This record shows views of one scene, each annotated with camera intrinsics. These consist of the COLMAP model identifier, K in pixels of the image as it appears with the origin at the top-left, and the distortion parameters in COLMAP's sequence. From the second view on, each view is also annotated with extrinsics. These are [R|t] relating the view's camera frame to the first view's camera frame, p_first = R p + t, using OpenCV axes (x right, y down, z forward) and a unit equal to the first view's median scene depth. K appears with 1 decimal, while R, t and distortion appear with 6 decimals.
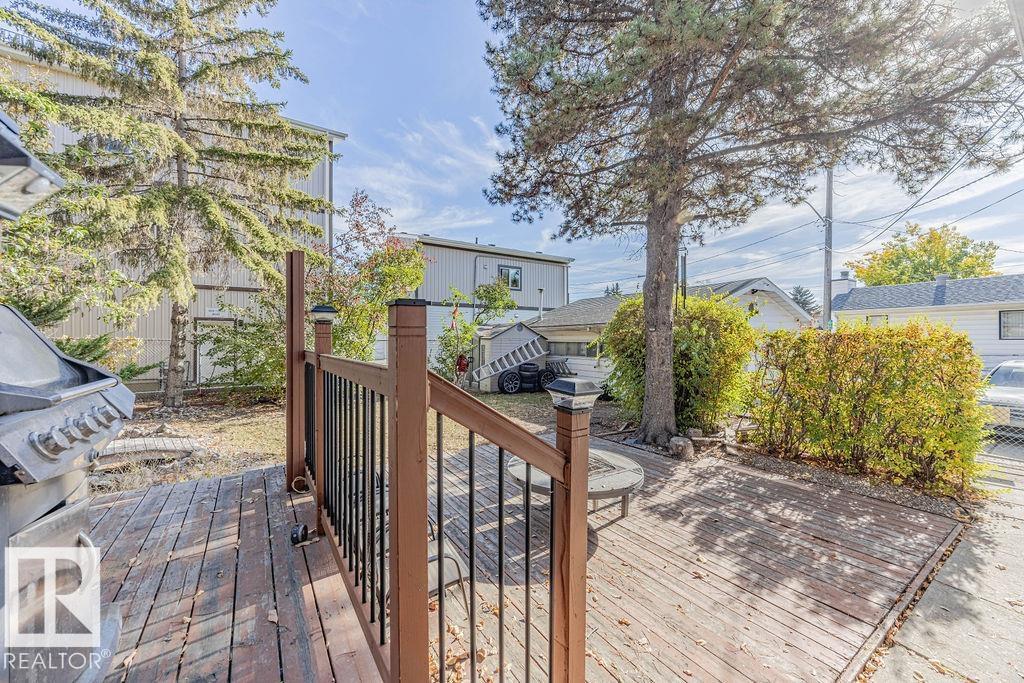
lens RADIAL K [[393.8, 0, 512.5], [0, 393.8, 341.9], [0, 0, 1]] dist [-0.002297, -0.000436]
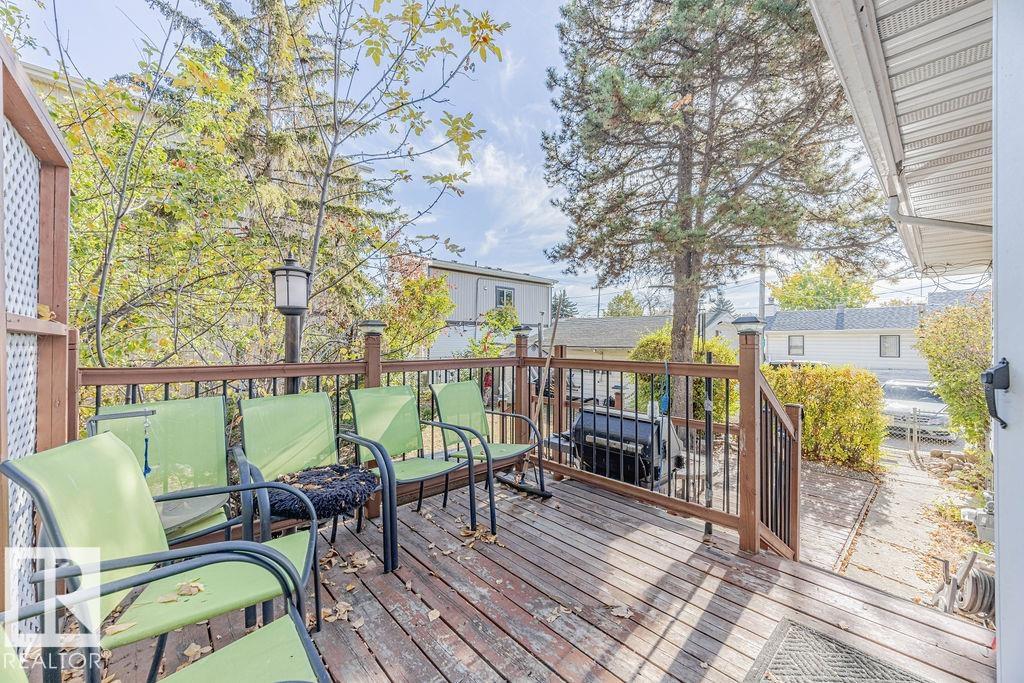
lens RADIAL K [[393.8, 0, 512.1], [0, 393.8, 341.6], [0, 0, 1]] dist [-0.002297, -0.000436]
pose [[0.988769, 0.007485, 0.149267, -0.655952], [-0.006937, 0.999967, -0.004193, -0.148062], [-0.149294, 0.003110, 0.988788, -0.450829]]
